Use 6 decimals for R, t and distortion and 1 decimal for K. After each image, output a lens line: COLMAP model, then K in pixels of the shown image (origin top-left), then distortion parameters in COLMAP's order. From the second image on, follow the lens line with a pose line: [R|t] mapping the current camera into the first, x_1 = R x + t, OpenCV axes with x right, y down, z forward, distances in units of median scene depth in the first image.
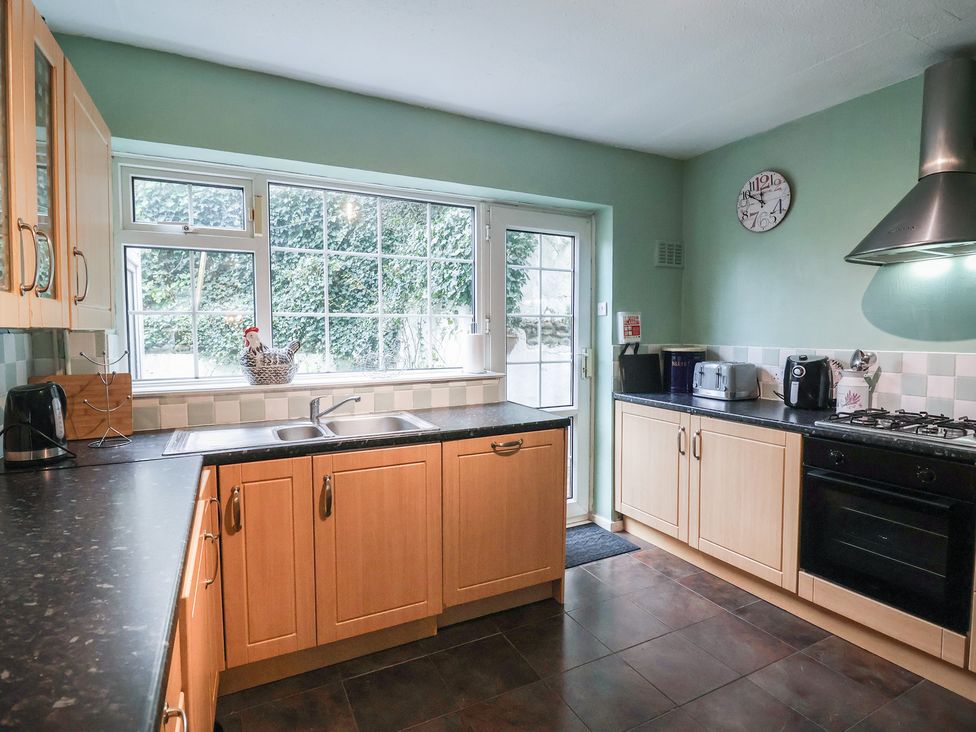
lens RADIAL K [[516.0, 0, 499.3], [0, 516.0, 361.3], [0, 0, 1]] dist [-0.005279, -0.012632]
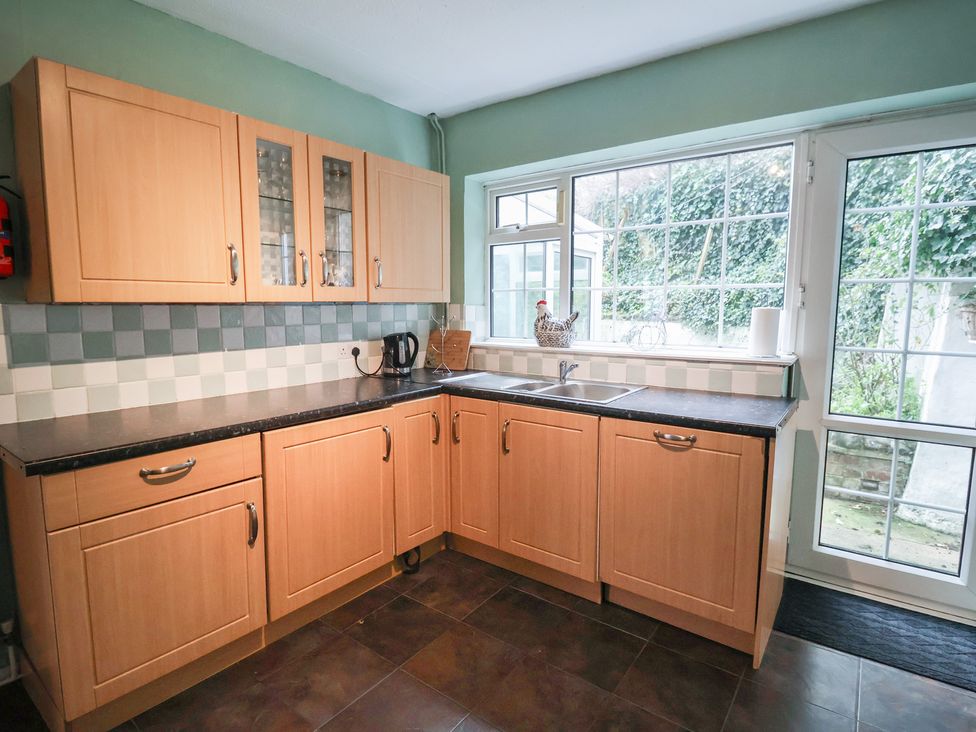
lens RADIAL K [[516.0, 0, 499.3], [0, 516.0, 361.3], [0, 0, 1]] dist [-0.005279, -0.012632]
pose [[0.435729, 0.102038, -0.894275, 0.624165], [-0.052547, 0.994743, 0.087898, -0.023408], [0.898543, 0.008692, 0.438800, 0.356810]]
